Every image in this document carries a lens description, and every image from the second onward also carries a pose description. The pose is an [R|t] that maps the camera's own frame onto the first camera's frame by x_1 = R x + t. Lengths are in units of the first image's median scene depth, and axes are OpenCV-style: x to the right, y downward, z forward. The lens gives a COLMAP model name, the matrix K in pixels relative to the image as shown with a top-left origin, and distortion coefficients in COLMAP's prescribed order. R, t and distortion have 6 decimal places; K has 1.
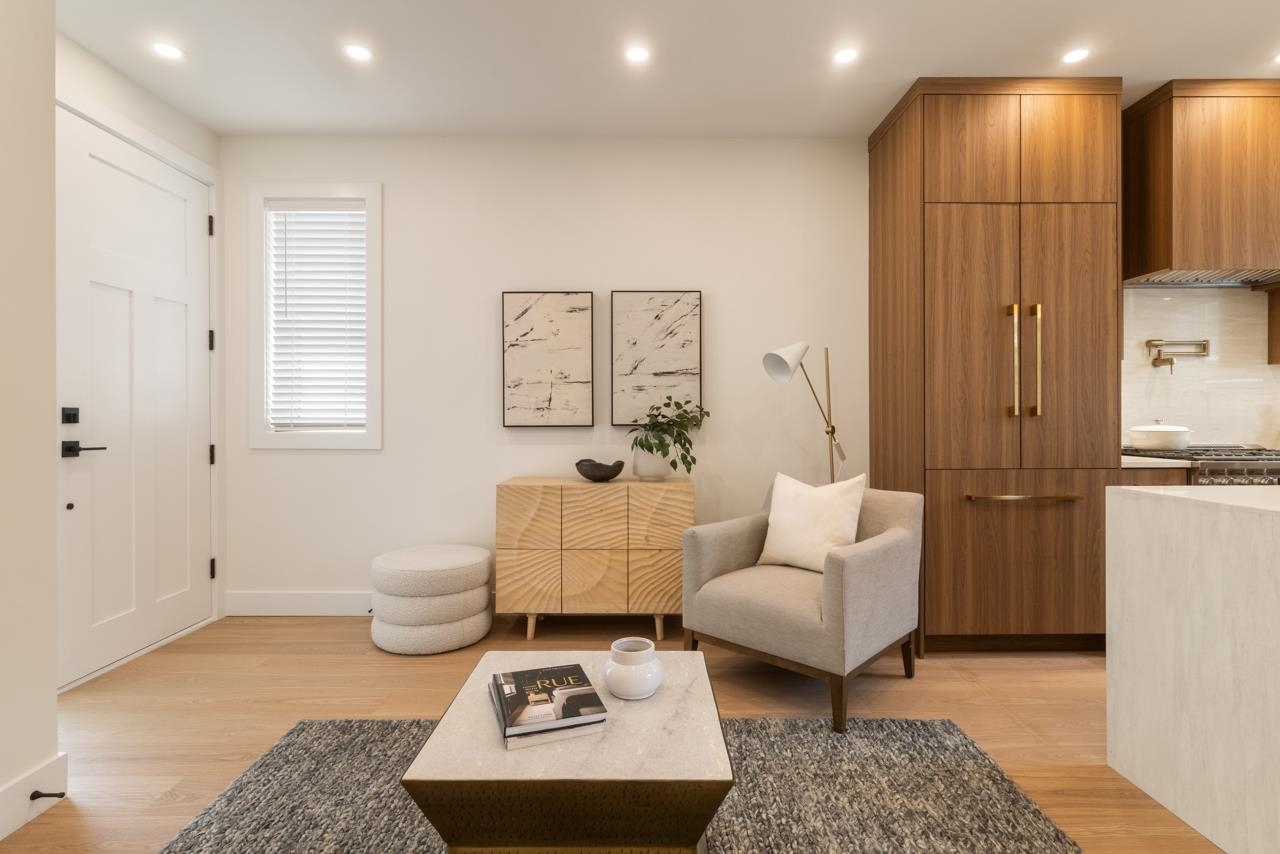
lens RADIAL K [[617.5, 0, 637.2], [0, 617.5, 417.8], [0, 0, 1]] dist [0.001987, 0.000624]
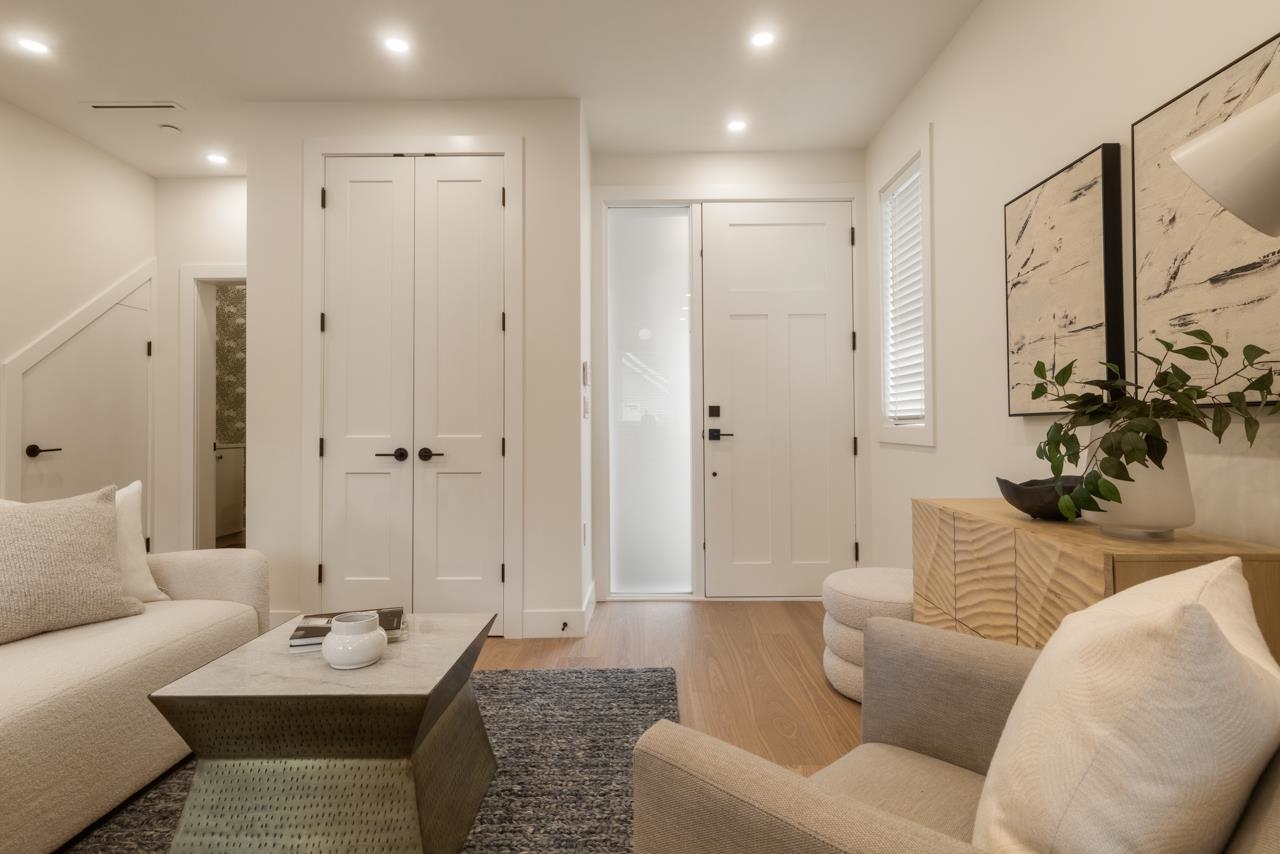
lens RADIAL K [[651.3, 0, 640.6], [0, 651.3, 417.1], [0, 0, 1]] dist [0.005697, 0.000871]
pose [[-0.006325, -0.014826, -0.999870, 0.459764], [0.004138, 0.999881, -0.014852, 0.023860], [0.999971, -0.004231, -0.006263, 0.633046]]
